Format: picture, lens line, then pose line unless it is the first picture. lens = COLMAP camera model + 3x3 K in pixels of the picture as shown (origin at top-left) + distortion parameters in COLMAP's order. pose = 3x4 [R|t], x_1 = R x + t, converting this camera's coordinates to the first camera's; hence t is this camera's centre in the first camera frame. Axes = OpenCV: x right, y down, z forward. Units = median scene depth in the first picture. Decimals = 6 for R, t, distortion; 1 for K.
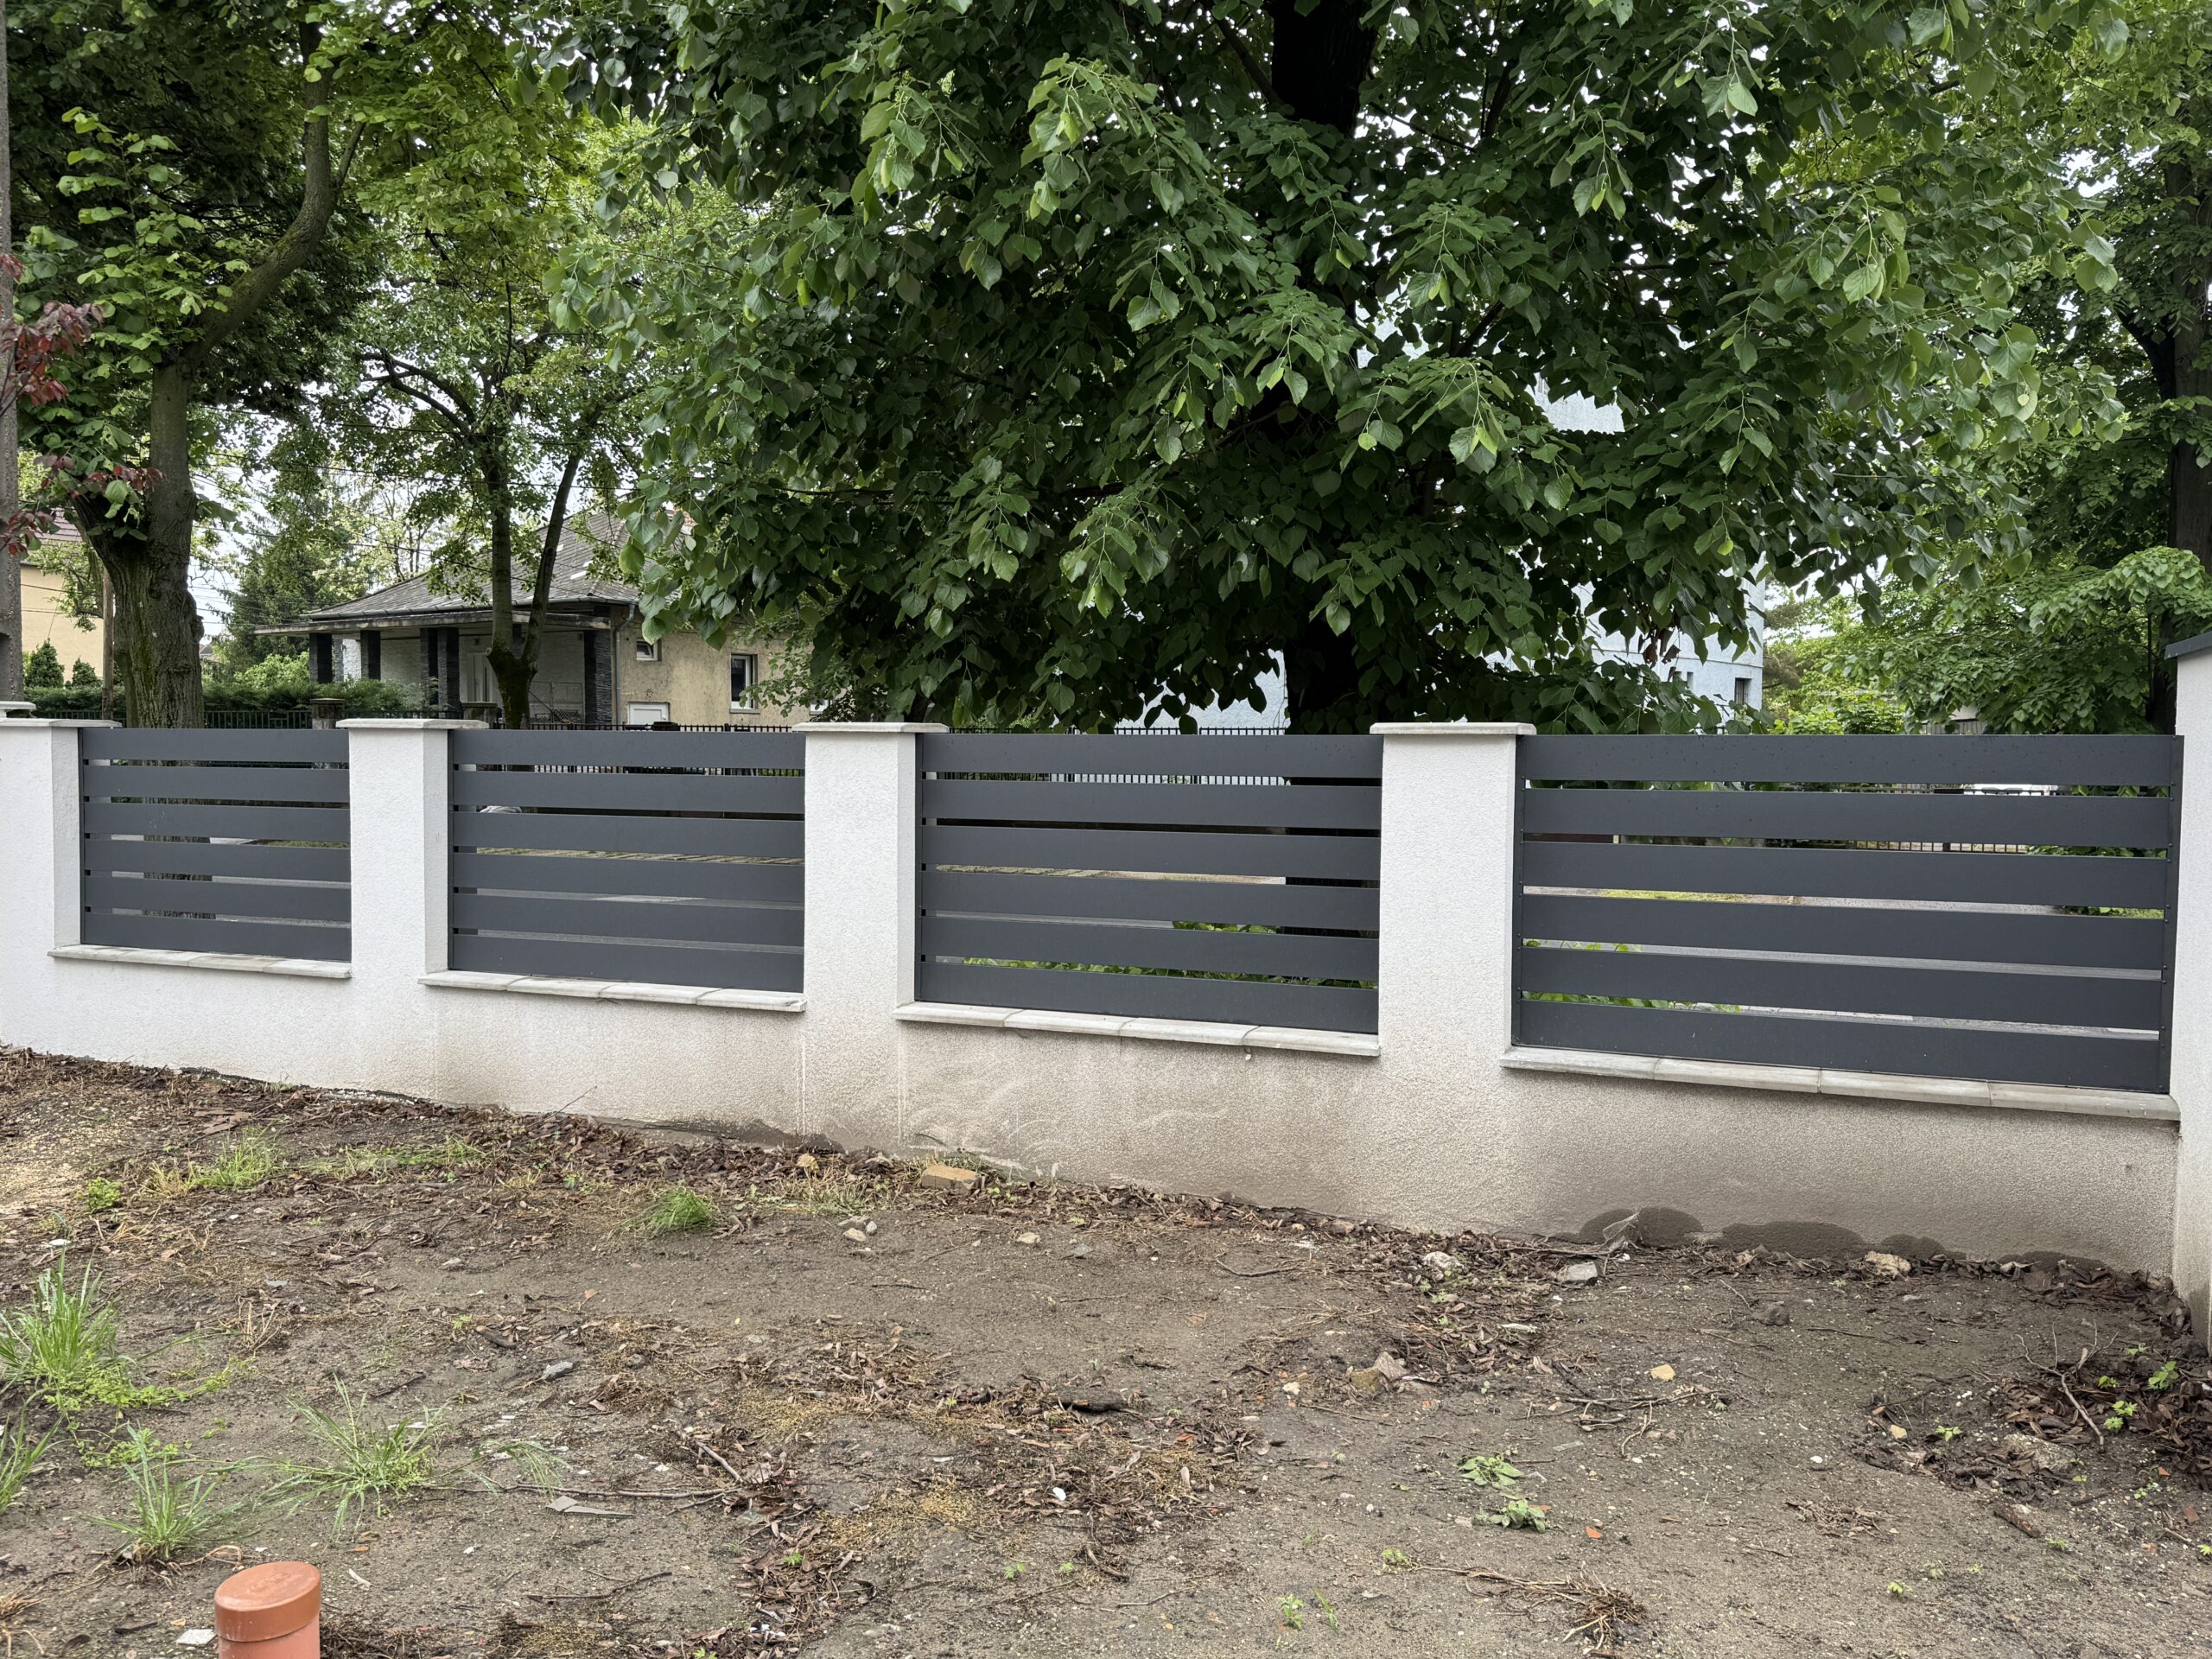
lens RADIAL K [[1756.6, 0, 1106.6], [0, 1756.6, 805.0], [0, 0, 1]] dist [-0.006829, -0.012554]
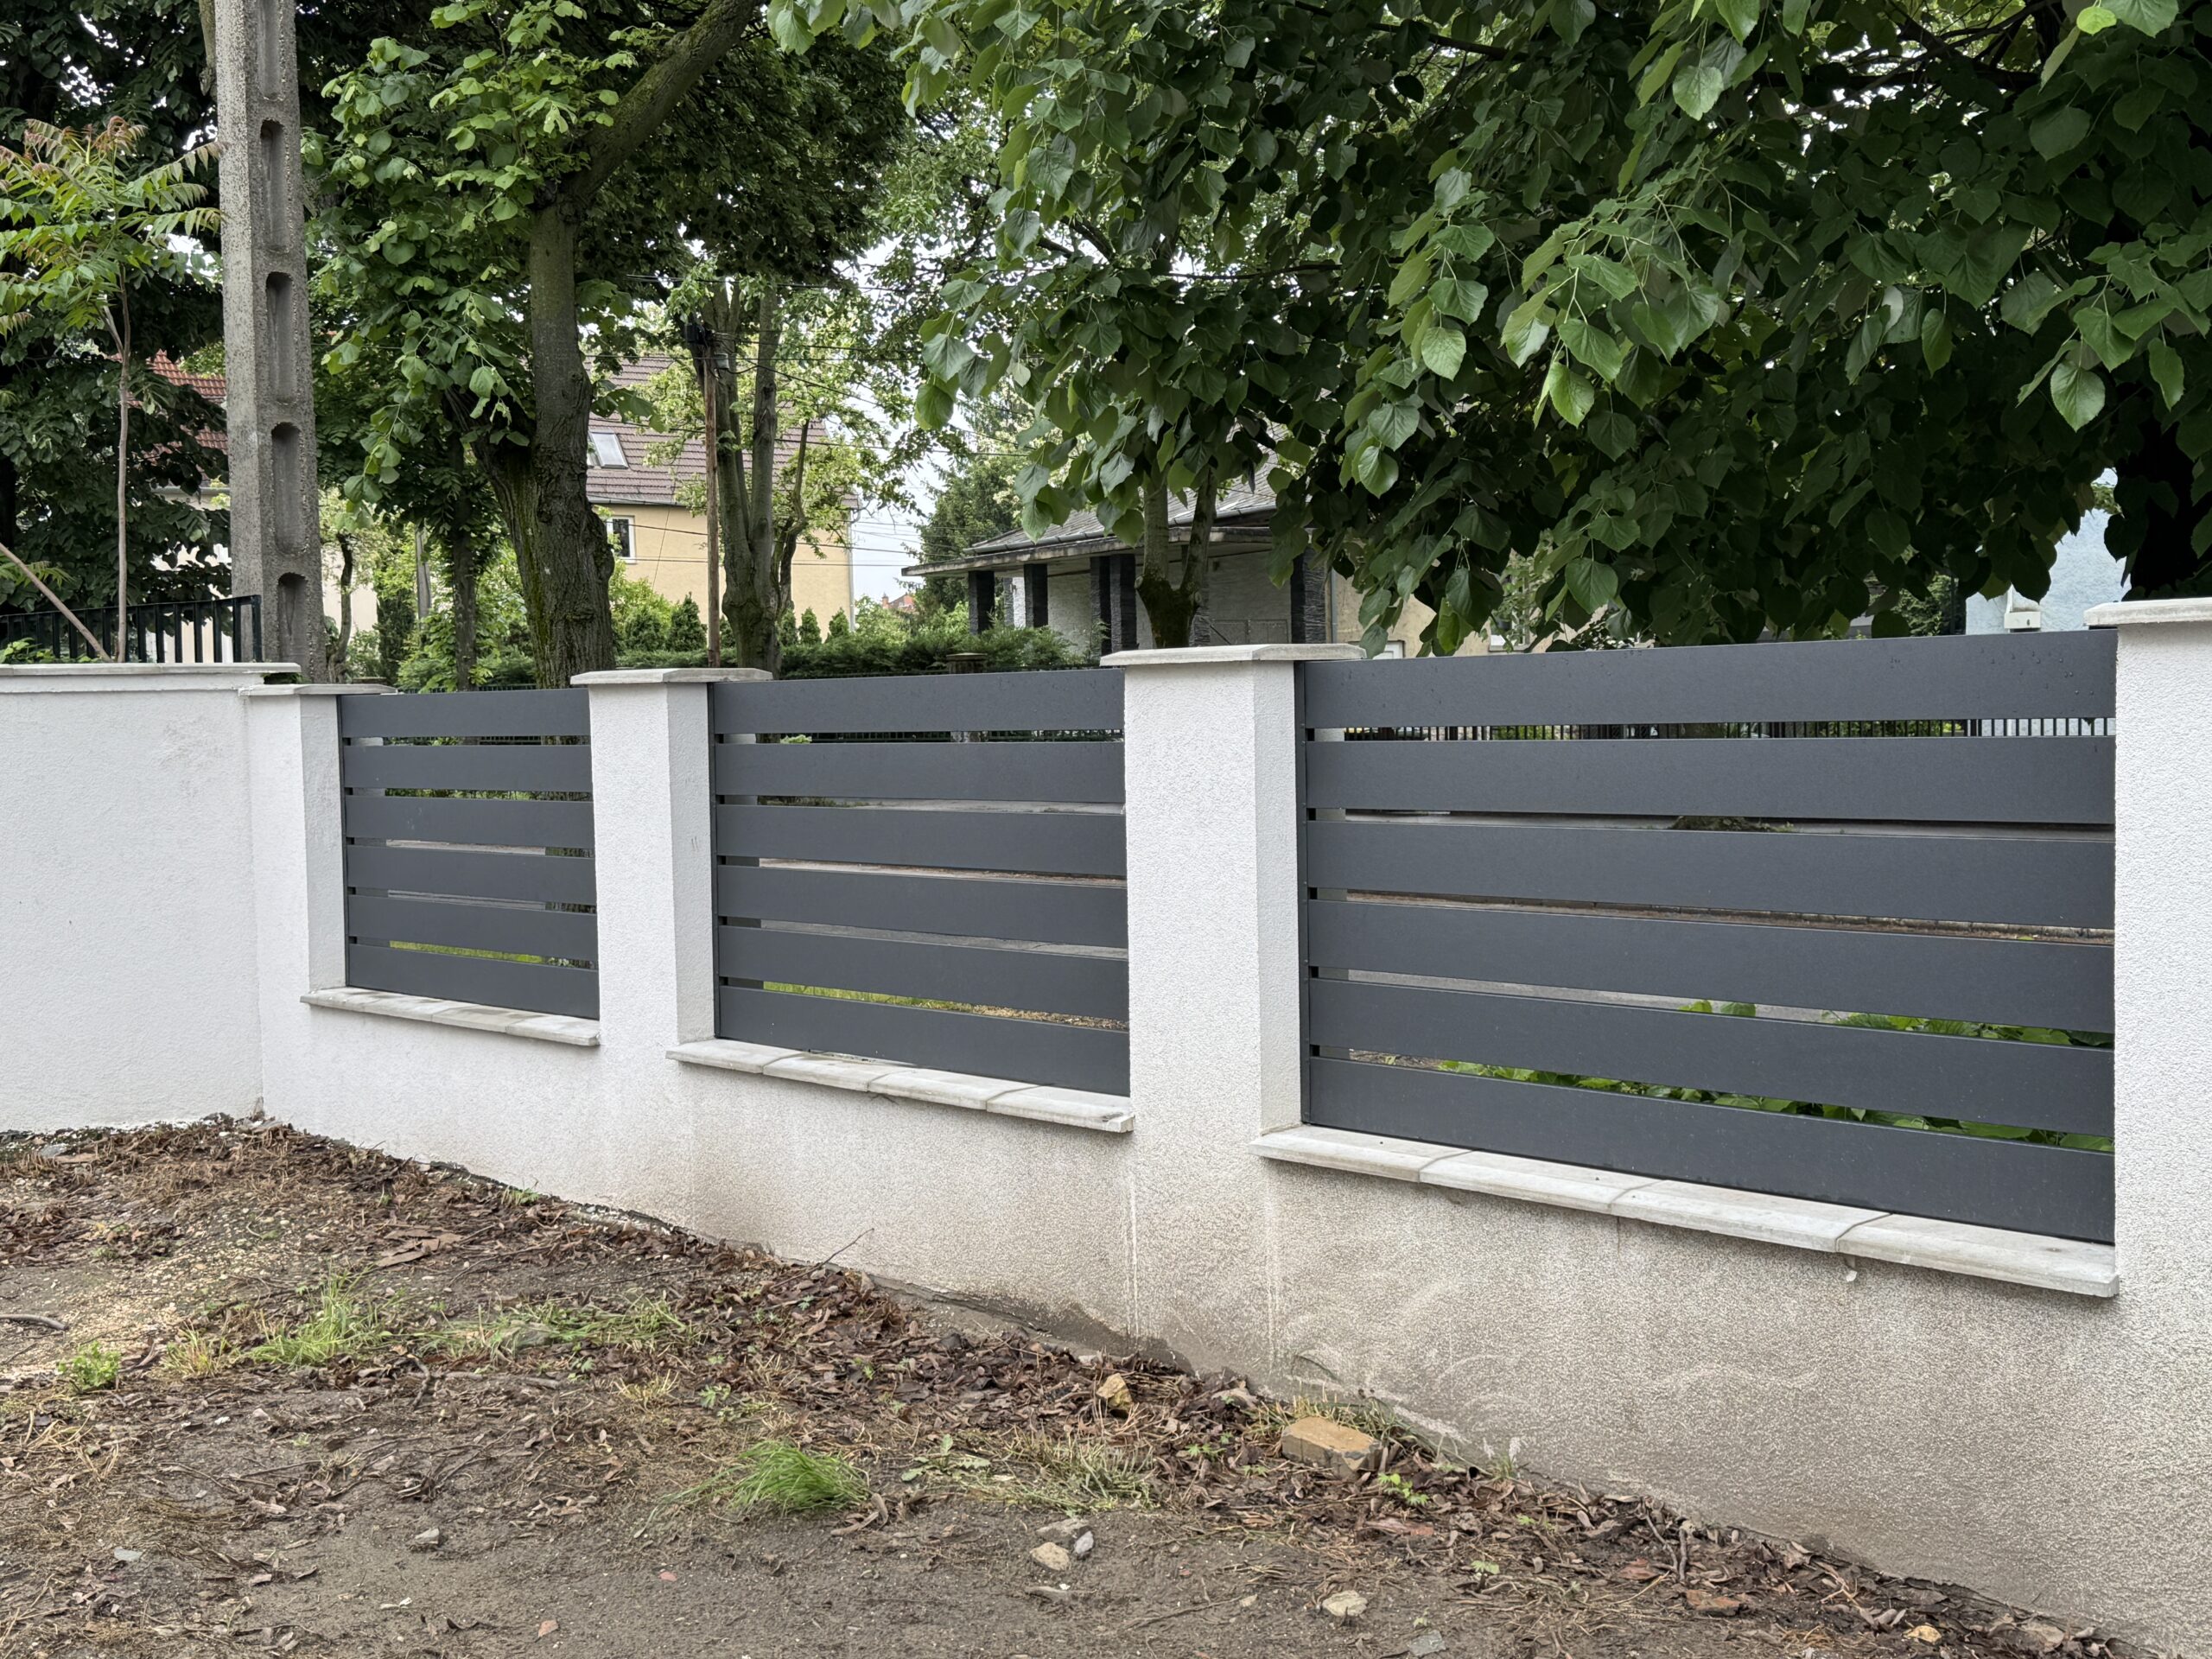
lens RADIAL K [[2472.4, 0, 942.5], [0, 2472.4, 828.4], [0, 0, 1]] dist [0.151908, -0.372498]
pose [[0.911565, -0.007670, -0.411084, 0.125057], [0.015528, 0.999755, 0.015780, -0.000747], [0.410862, -0.020768, 0.911461, 0.211149]]
